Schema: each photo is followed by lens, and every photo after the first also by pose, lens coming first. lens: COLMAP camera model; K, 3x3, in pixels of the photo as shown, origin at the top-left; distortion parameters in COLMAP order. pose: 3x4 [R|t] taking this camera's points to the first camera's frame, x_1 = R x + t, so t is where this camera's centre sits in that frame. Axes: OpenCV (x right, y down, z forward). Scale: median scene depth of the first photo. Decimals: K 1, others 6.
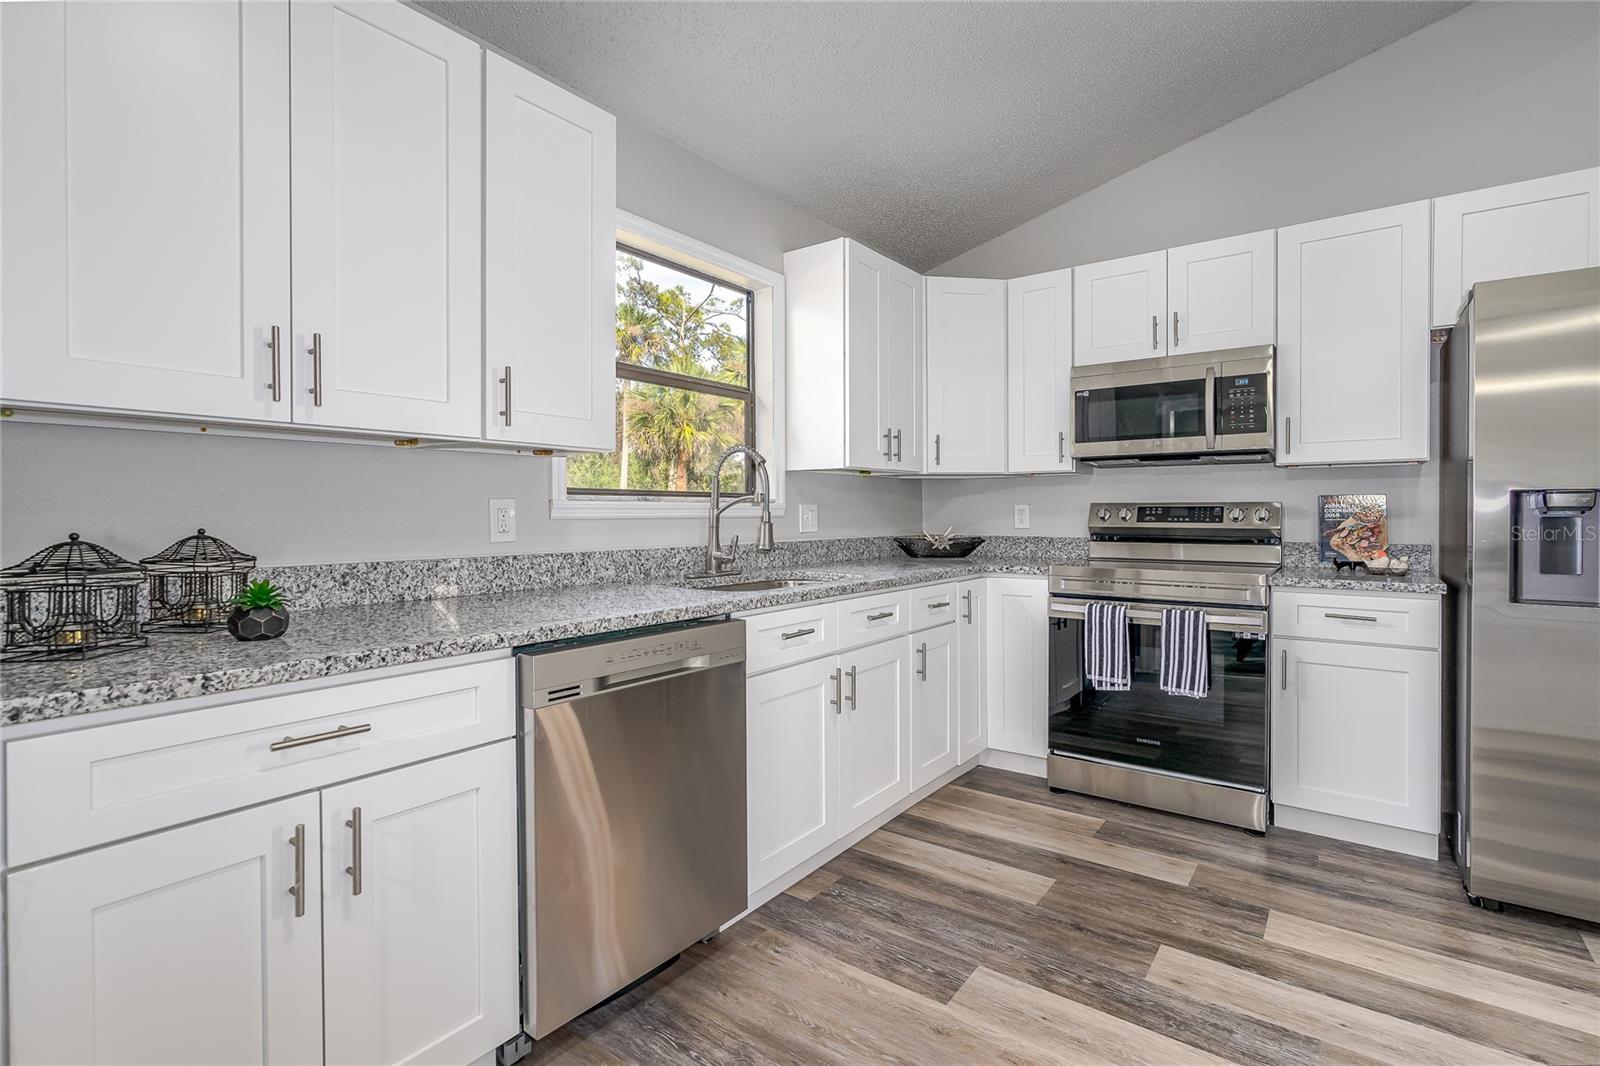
lens RADIAL K [[740.8, 0, 805.1], [0, 740.8, 523.6], [0, 0, 1]] dist [-0.005695, -0.000054]
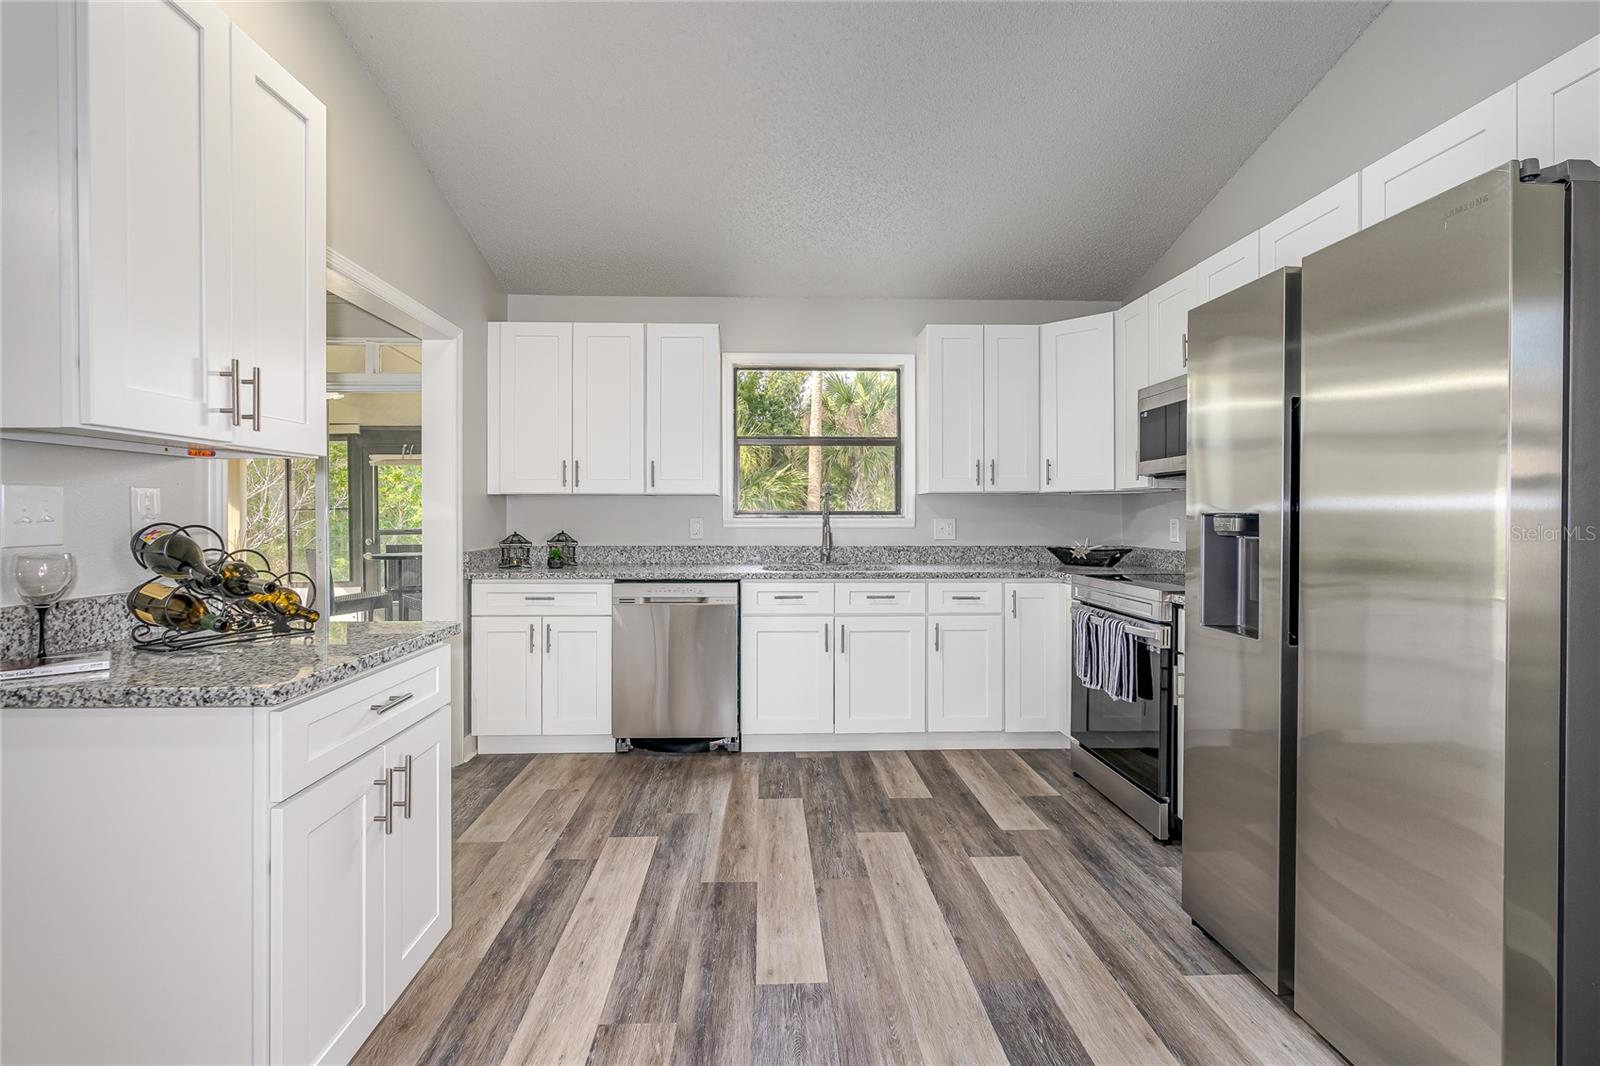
lens RADIAL K [[753.8, 0, 798.8], [0, 753.8, 517.4], [0, 0, 1]] dist [-0.003876, -0.000098]
pose [[0.624701, 0.003654, -0.780856, 1.231484], [-0.012361, 0.999910, -0.005210, -0.024438], [0.780766, 0.012907, 0.624690, -0.065772]]
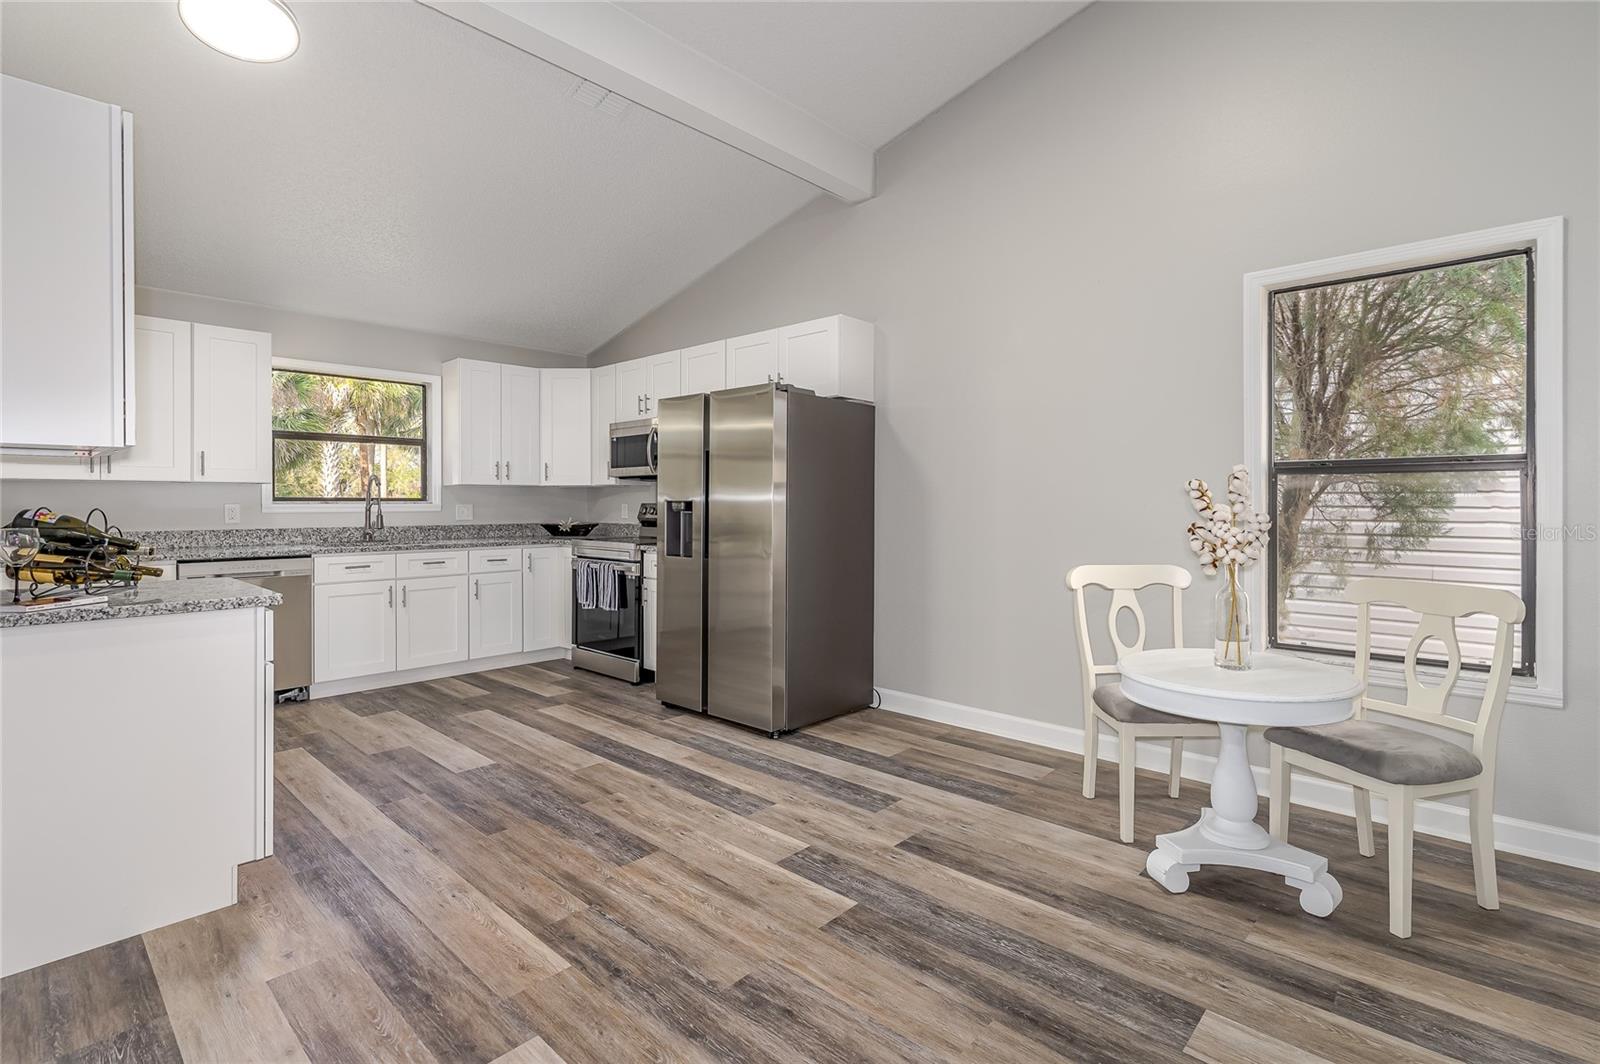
lens RADIAL K [[753.4, 0, 794.9], [0, 753.4, 503.2], [0, 0, 1]] dist [-0.000467, 0.000141]
pose [[0.991751, 0.002122, -0.128163, 1.376744], [-0.003660, 0.999924, -0.011769, -0.013722], [0.128128, 0.012141, 0.991683, -0.904045]]
